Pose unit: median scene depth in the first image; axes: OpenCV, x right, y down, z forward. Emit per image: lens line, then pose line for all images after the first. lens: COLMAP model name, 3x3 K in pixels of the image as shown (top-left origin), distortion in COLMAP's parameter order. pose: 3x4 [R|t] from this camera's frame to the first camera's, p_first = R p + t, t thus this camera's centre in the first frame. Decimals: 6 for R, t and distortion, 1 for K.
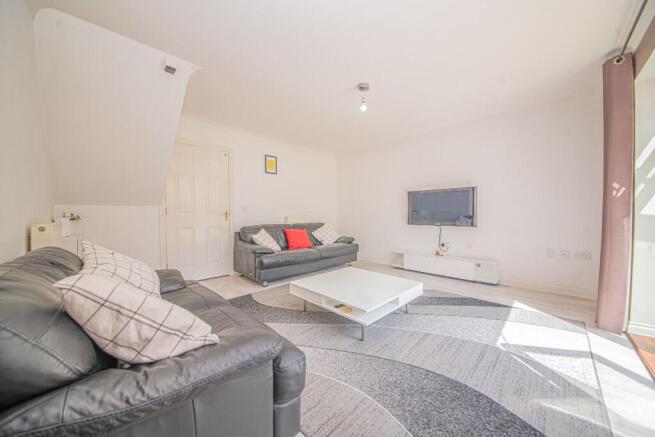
lens RADIAL K [[226.8, 0, 327.5], [0, 226.8, 218.5], [0, 0, 1]] dist [-0.000137, -0.000043]
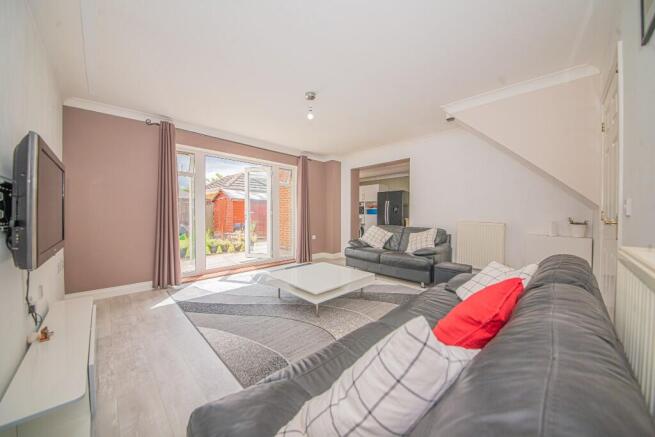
lens RADIAL K [[230.4, 0, 329.4], [0, 230.4, 216.6], [0, 0, 1]] dist [-0.022304, -0.000145]
pose [[-0.999947, -0.001981, 0.010101, 0.056097], [-0.001682, 0.999563, 0.029522, -0.054976], [-0.010155, 0.029503, -0.999513, 1.945070]]
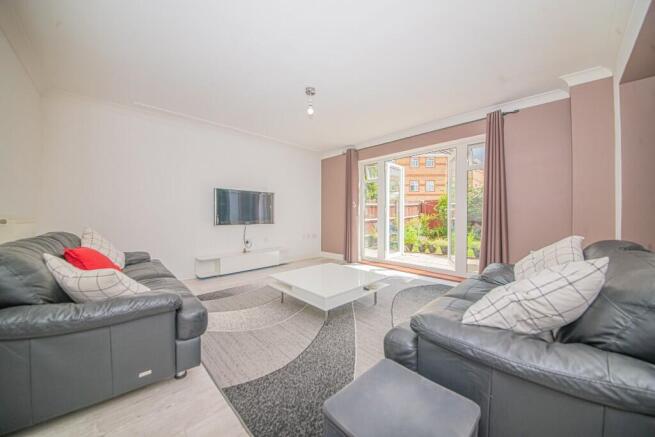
lens RADIAL K [[226.8, 0, 327.5], [0, 226.8, 218.5], [0, 0, 1]] dist [-0.000137, -0.000043]
pose [[0.035208, -0.012492, 0.999302, -0.839071], [0.014282, 0.999826, 0.011995, -0.006910], [-0.999278, 0.013850, 0.035380, 0.837223]]
